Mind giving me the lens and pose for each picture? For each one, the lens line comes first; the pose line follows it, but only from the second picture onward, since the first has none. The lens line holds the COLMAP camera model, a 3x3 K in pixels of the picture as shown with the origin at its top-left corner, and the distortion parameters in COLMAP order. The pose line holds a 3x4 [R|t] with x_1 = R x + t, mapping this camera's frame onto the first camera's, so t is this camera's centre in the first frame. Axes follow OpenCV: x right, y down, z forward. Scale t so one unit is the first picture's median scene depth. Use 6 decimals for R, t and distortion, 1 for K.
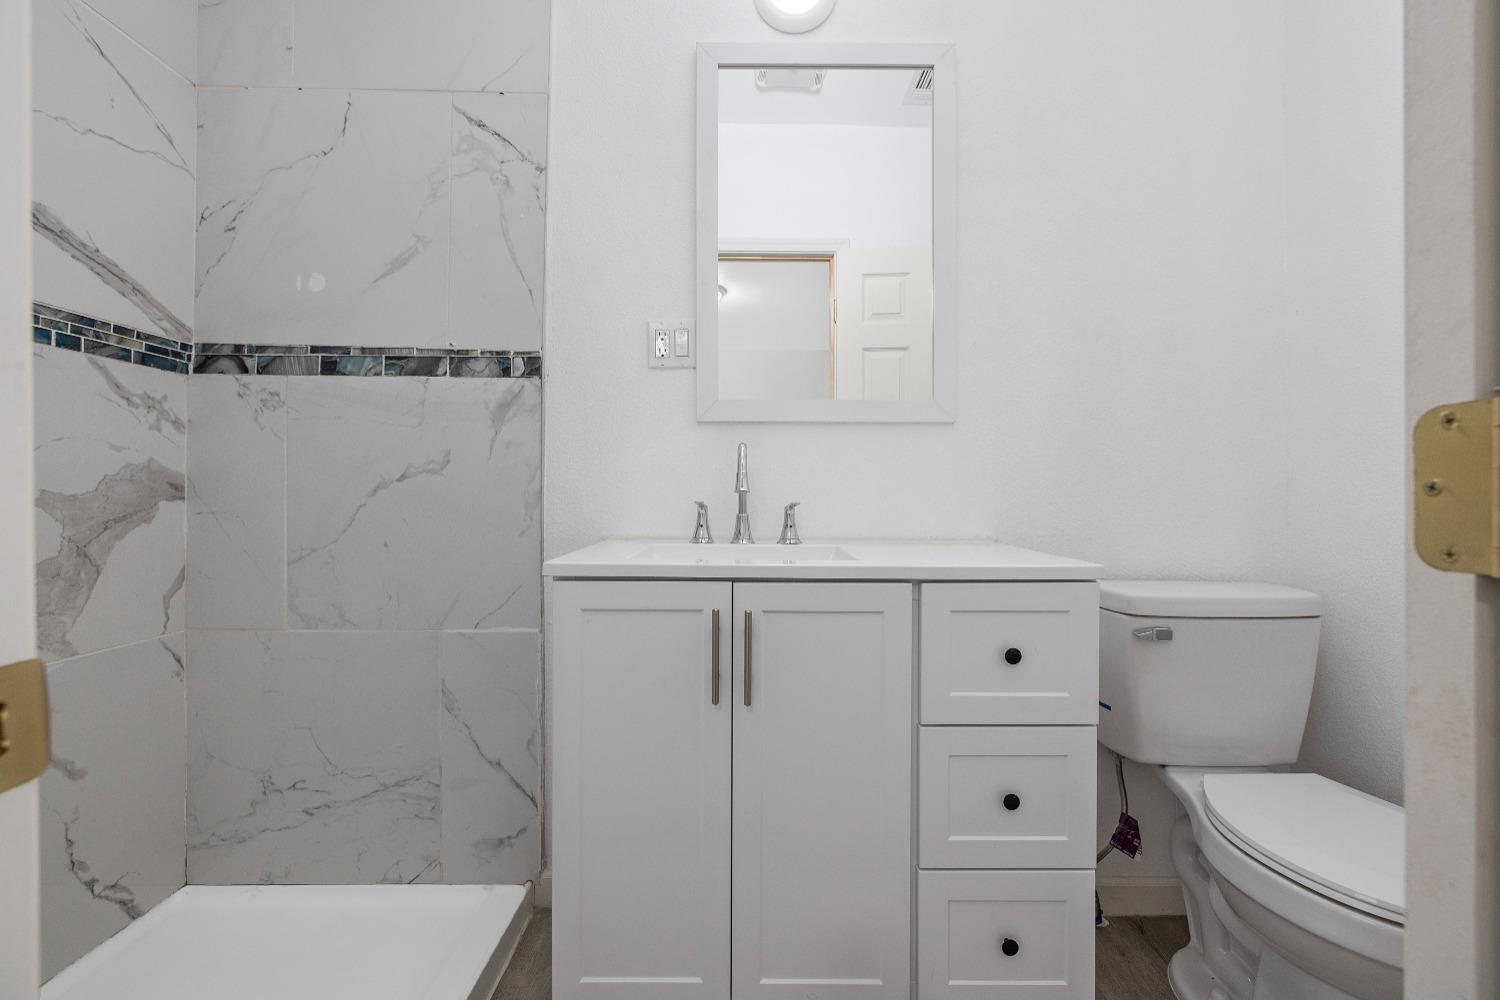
lens RADIAL K [[615.0, 0, 746.6], [0, 615.0, 486.1], [0, 0, 1]] dist [-0.001340, 0.000069]
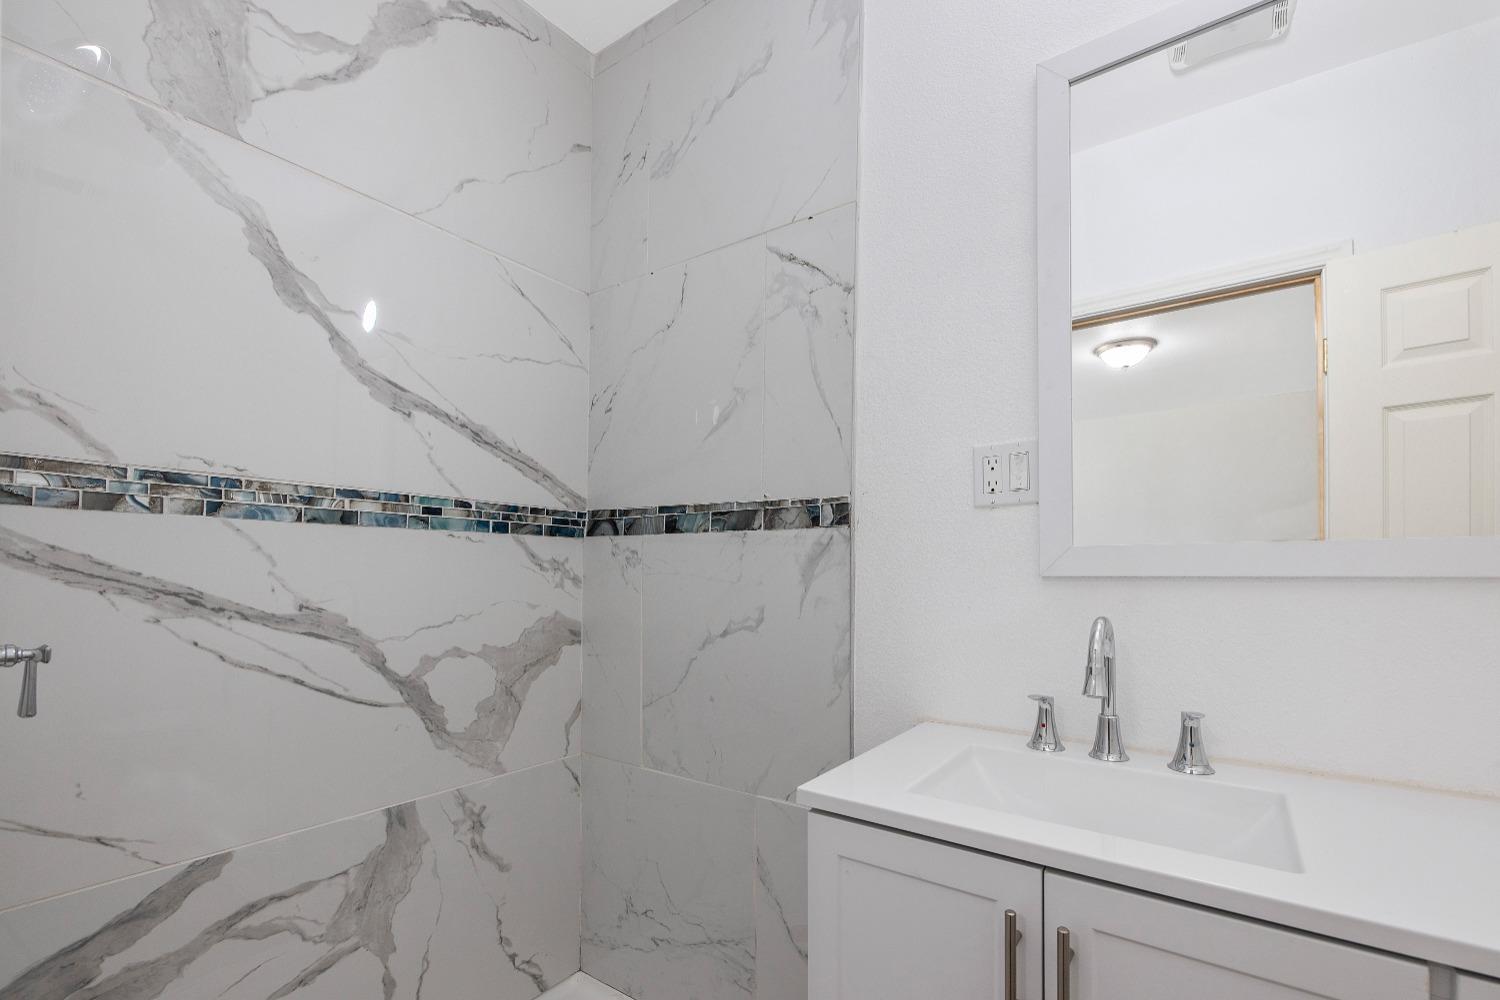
lens RADIAL K [[646.4, 0, 750.2], [0, 646.4, 566.9], [0, 0, 1]] dist [-0.001770, -0.000149]
pose [[0.811920, -0.011126, -0.583663, 0.087910], [0.006231, 0.999927, -0.010393, -0.110757], [0.583736, 0.004801, 0.811930, 0.170555]]
